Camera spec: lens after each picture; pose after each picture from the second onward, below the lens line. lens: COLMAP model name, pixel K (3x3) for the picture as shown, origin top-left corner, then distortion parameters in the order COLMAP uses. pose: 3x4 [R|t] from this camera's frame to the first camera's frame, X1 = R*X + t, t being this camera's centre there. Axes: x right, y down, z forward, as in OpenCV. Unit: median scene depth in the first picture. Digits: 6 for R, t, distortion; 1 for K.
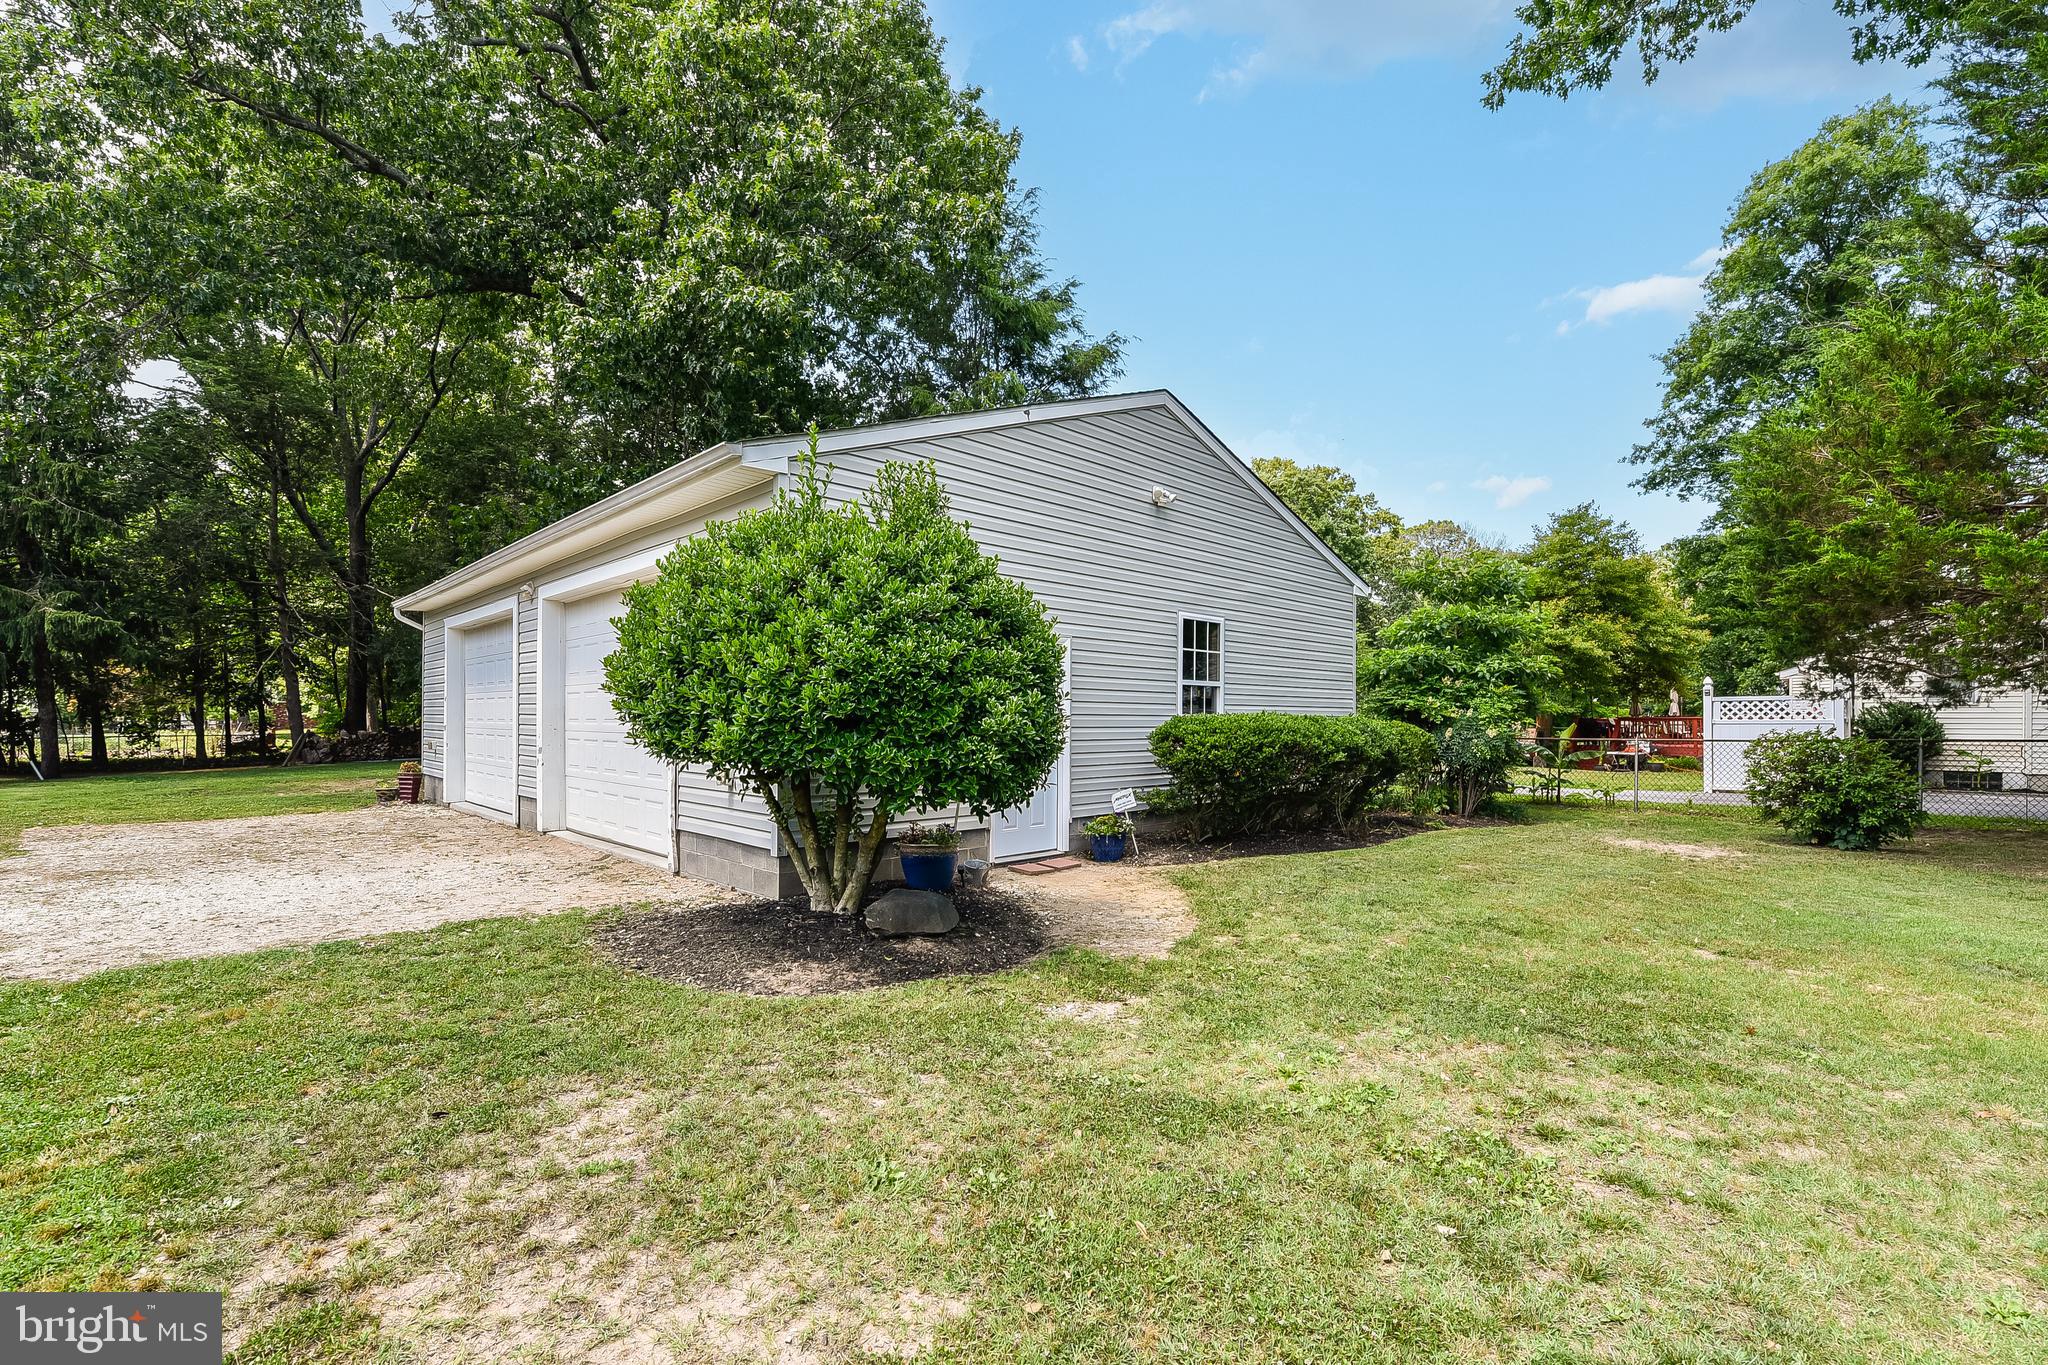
lens RADIAL K [[887.2, 0, 1028.8], [0, 887.2, 689.9], [0, 0, 1]] dist [0.000326, -0.009315]
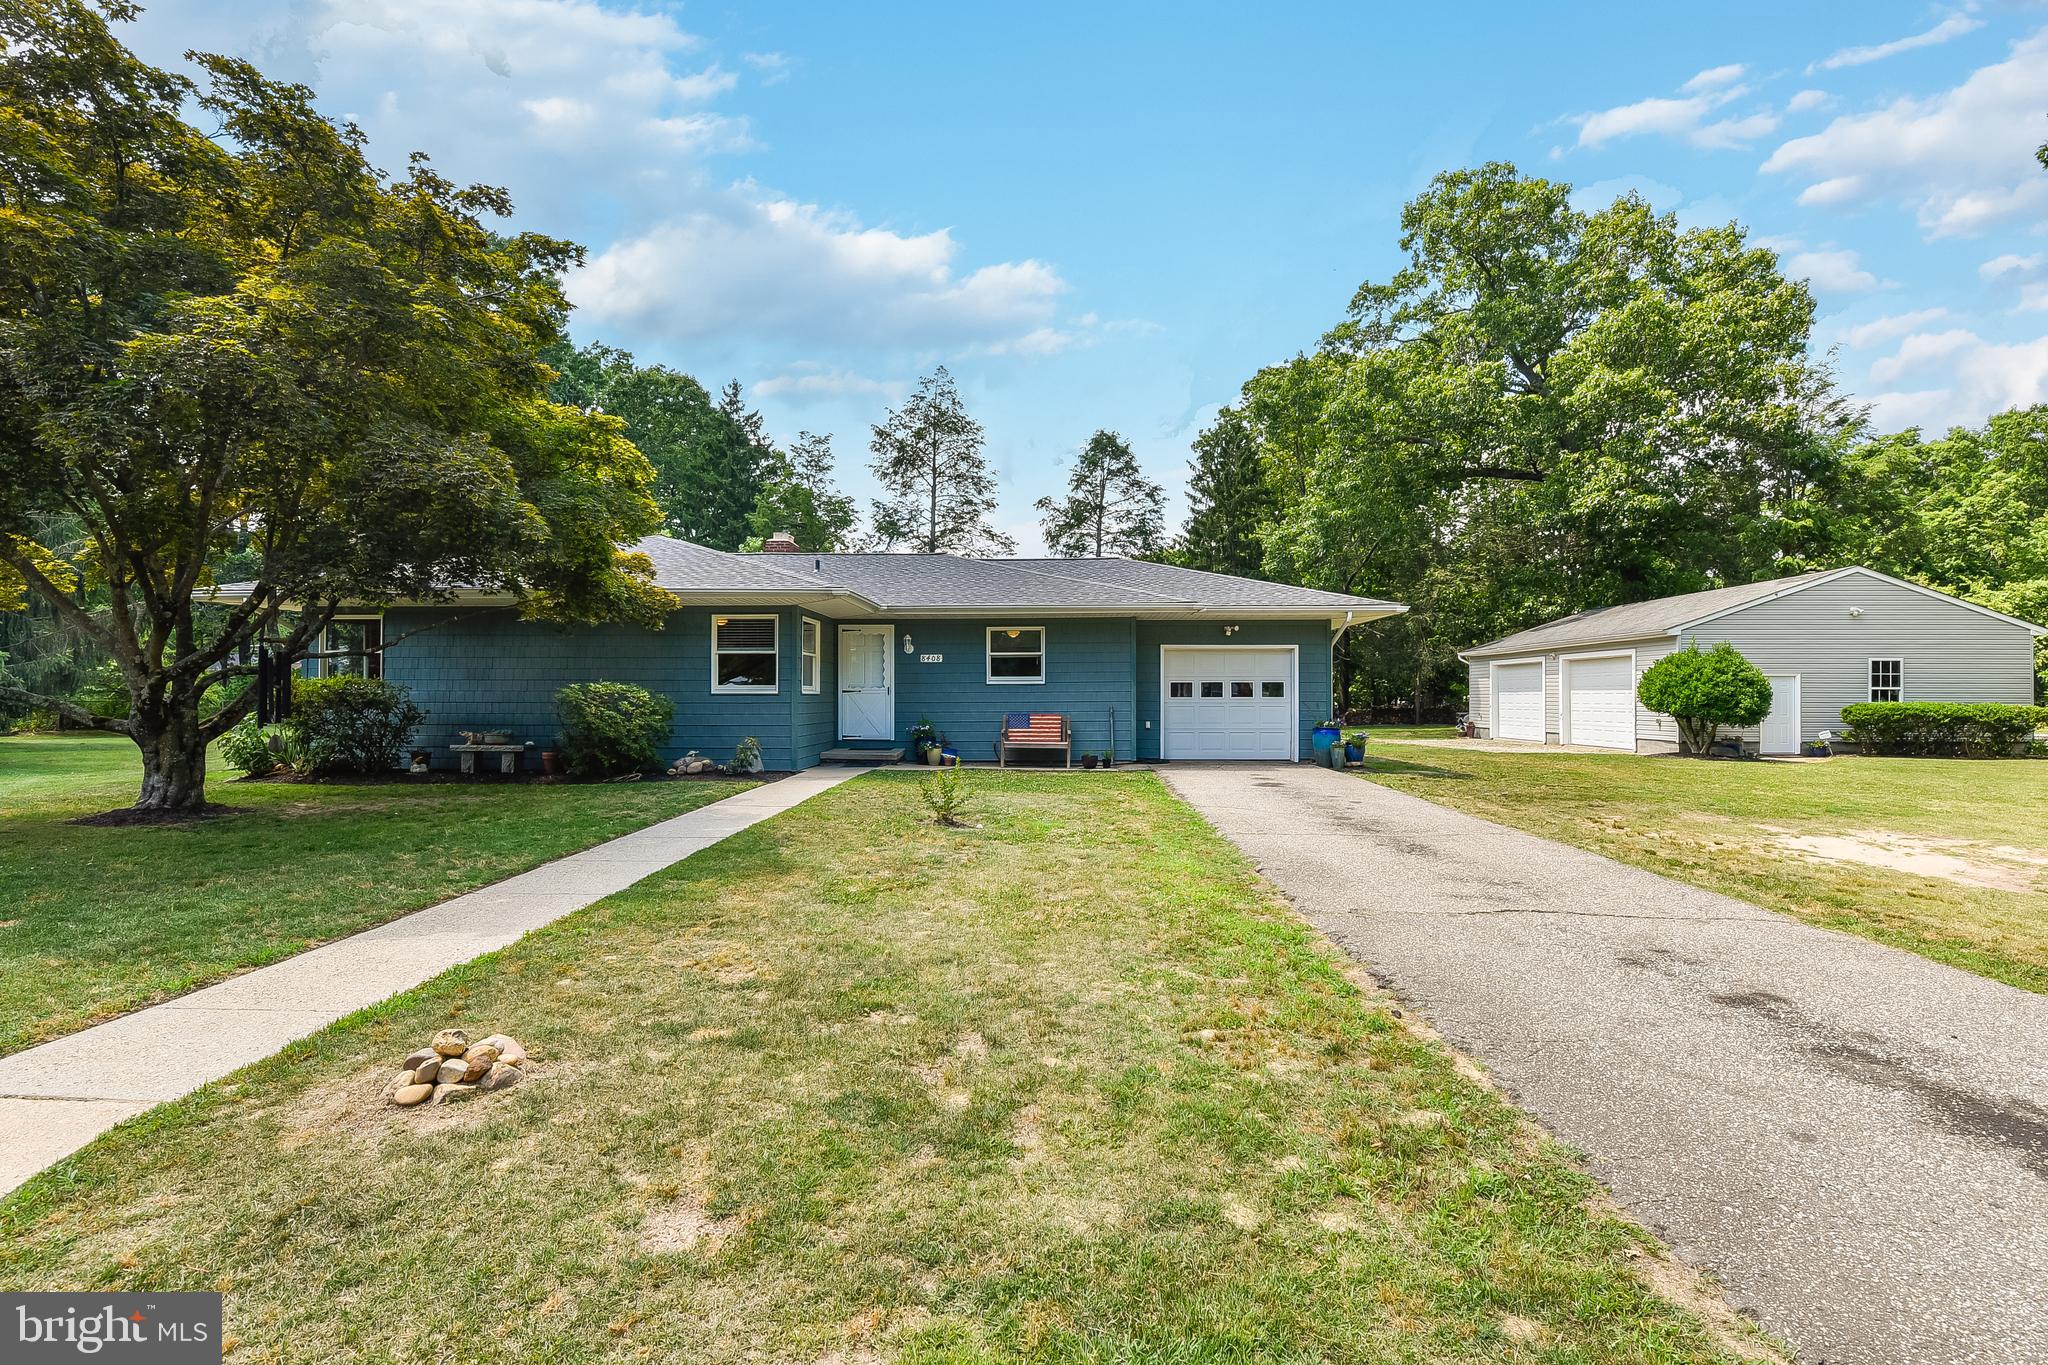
lens RADIAL K [[887.2, 0, 1028.8], [0, 887.2, 689.9], [0, 0, 1]] dist [0.000326, -0.009315]
pose [[0.678535, -0.007431, -0.734530, 0.430451], [0.023305, 0.999663, 0.011414, -0.096540], [0.734198, -0.024863, 0.678480, -2.563746]]
